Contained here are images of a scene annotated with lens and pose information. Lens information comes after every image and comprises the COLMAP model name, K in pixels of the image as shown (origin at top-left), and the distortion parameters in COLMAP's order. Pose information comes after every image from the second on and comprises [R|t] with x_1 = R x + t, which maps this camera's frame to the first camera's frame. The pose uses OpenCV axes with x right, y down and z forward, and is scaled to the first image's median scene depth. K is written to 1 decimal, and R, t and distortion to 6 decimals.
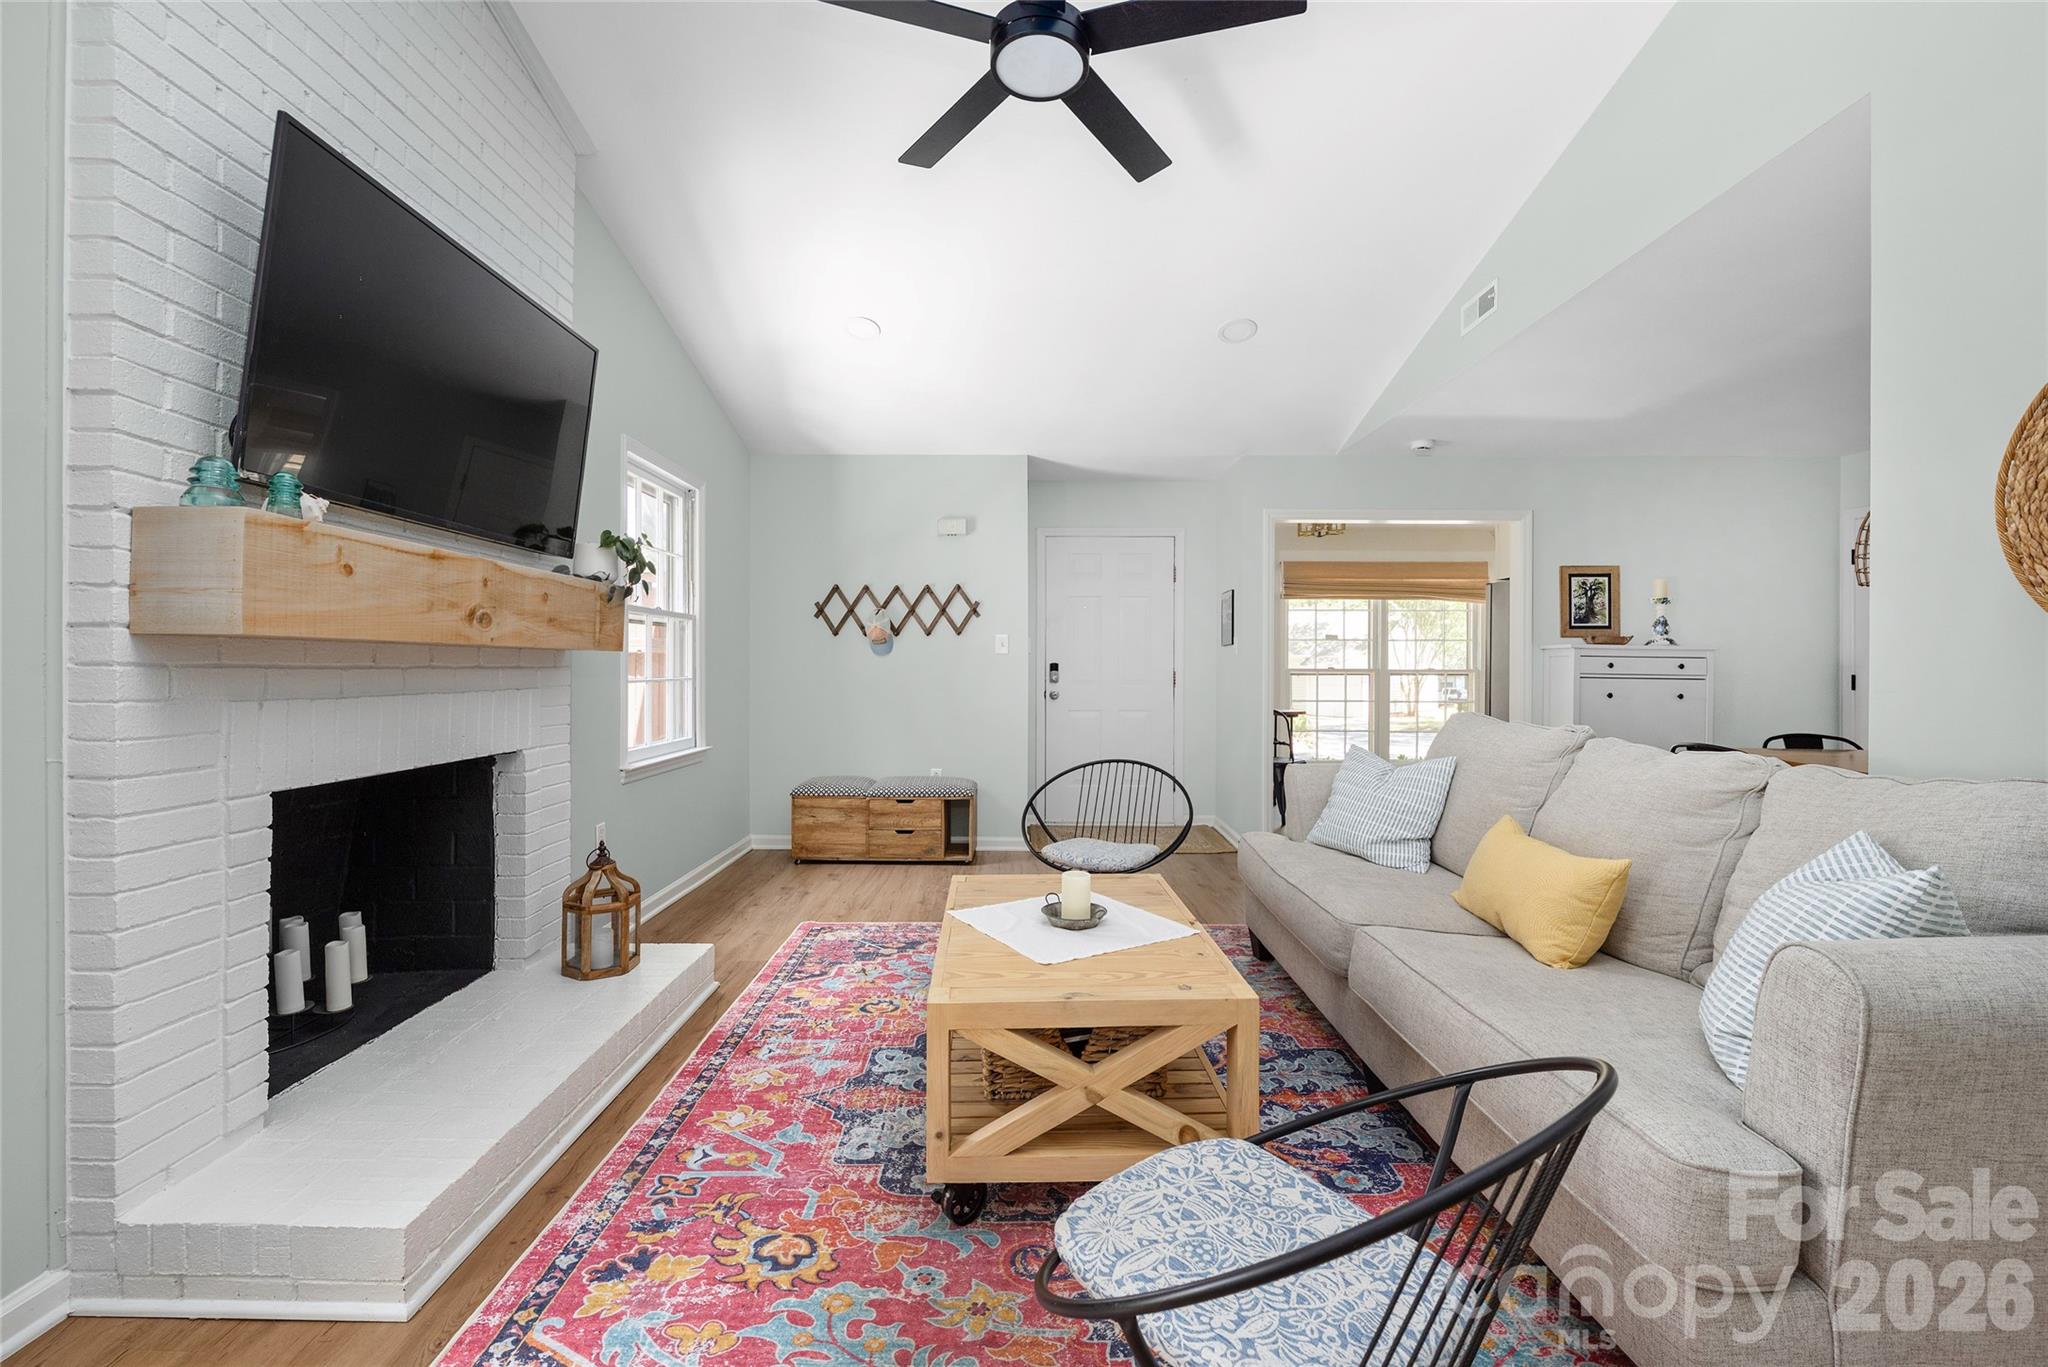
lens RADIAL K [[847.1, 0, 1014.3], [0, 847.1, 674.2], [0, 0, 1]] dist [-0.008145, -0.000224]
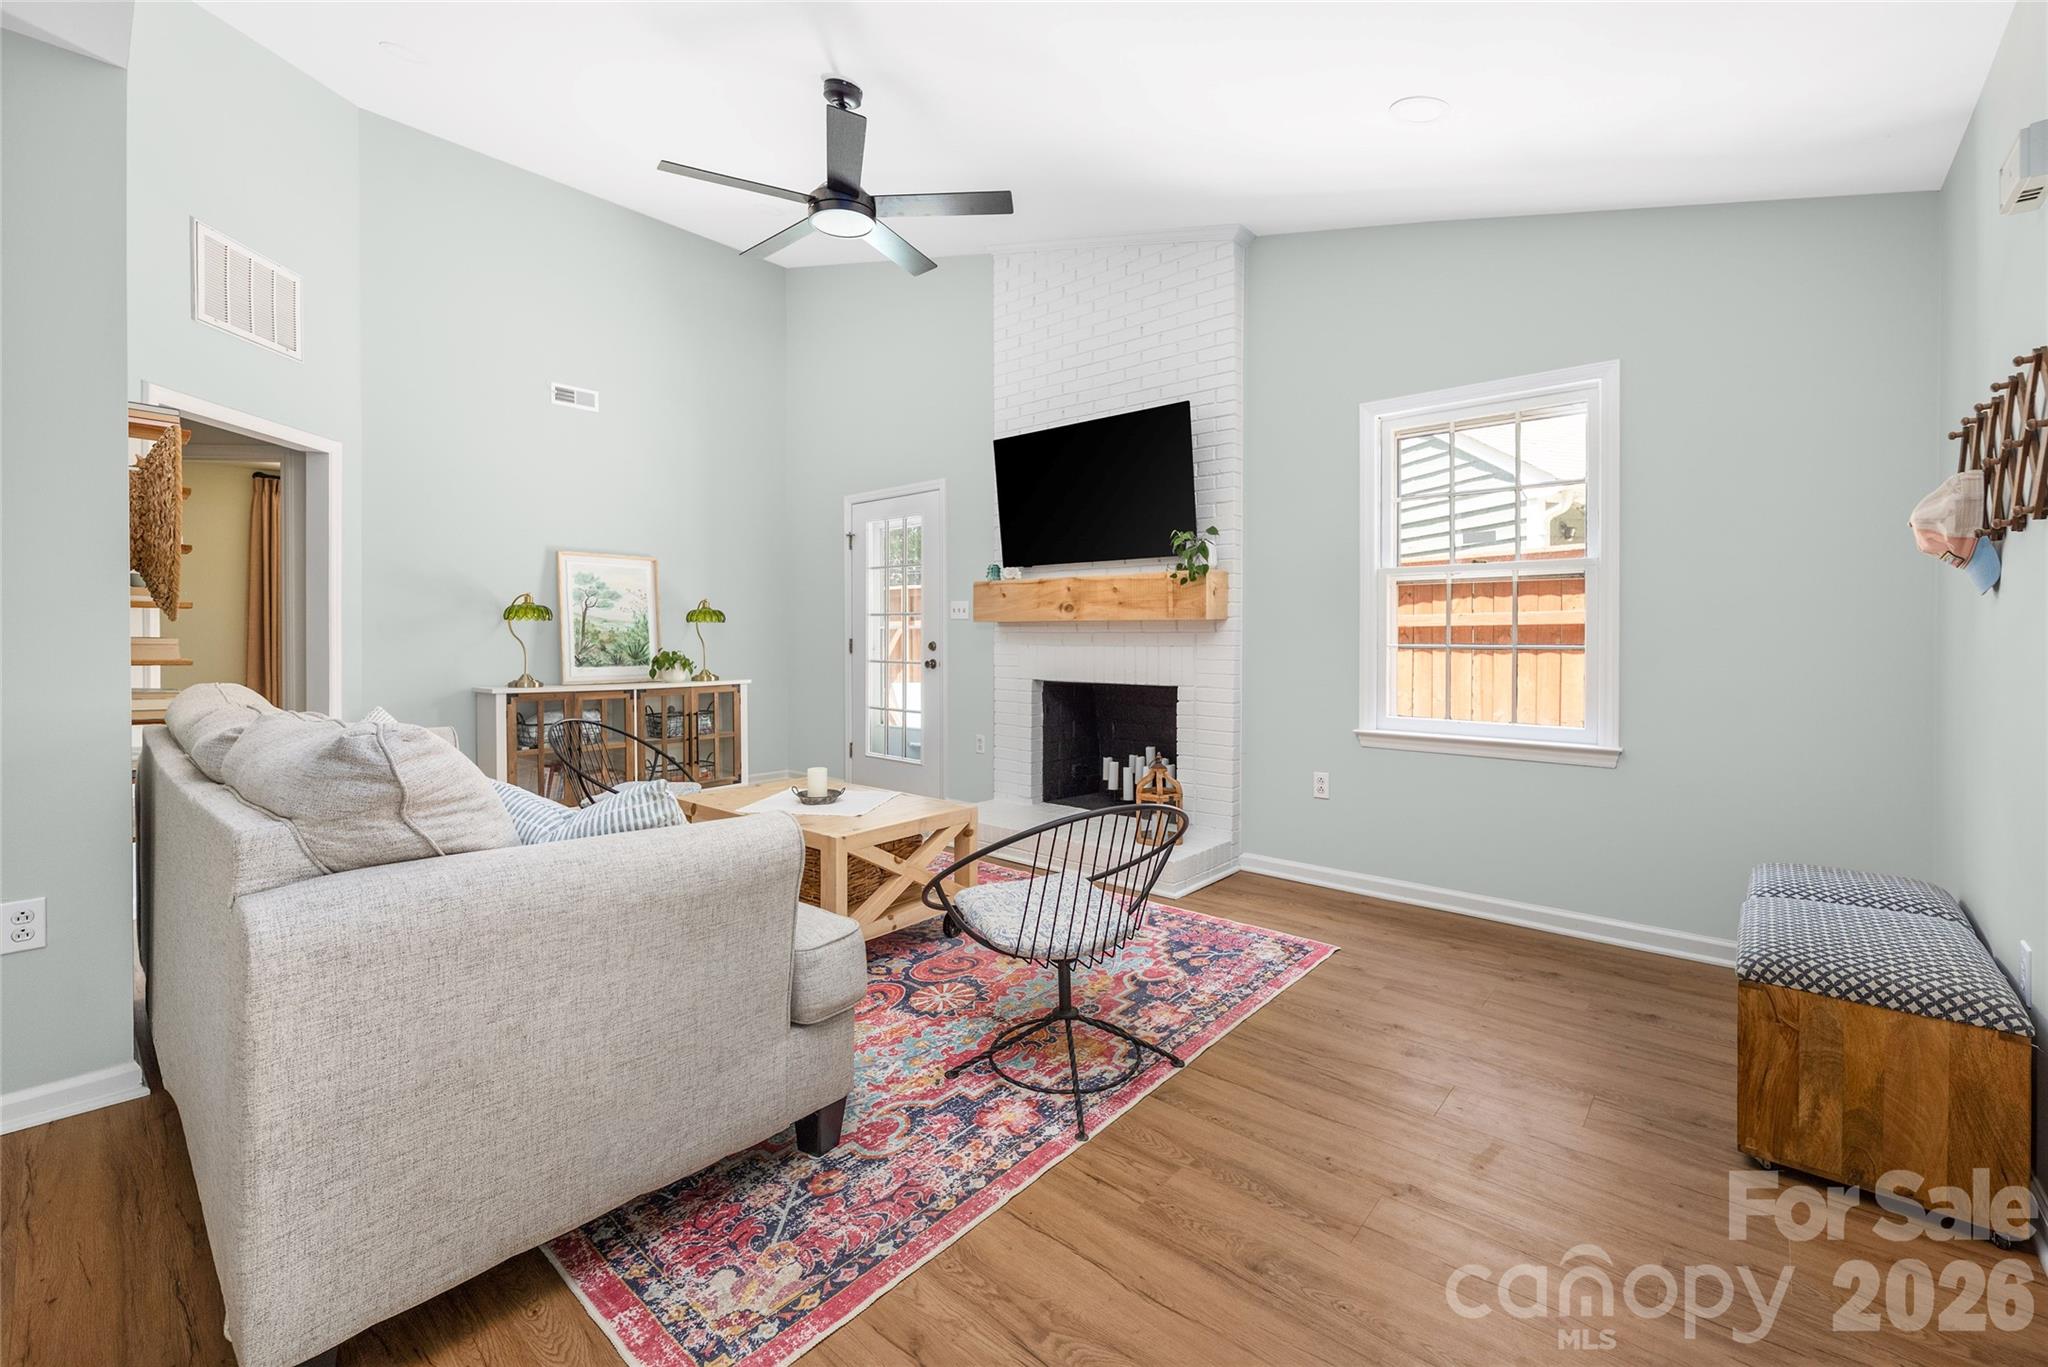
lens RADIAL K [[847.1, 0, 1015.7], [0, 847.1, 635.9], [0, 0, 1]] dist [-0.008145, -0.000224]
pose [[-0.653588, 0.004195, -0.756839, 0.753793], [-0.005716, 0.999929, 0.010479, -0.014875], [0.756829, 0.011175, -0.653517, 1.729459]]
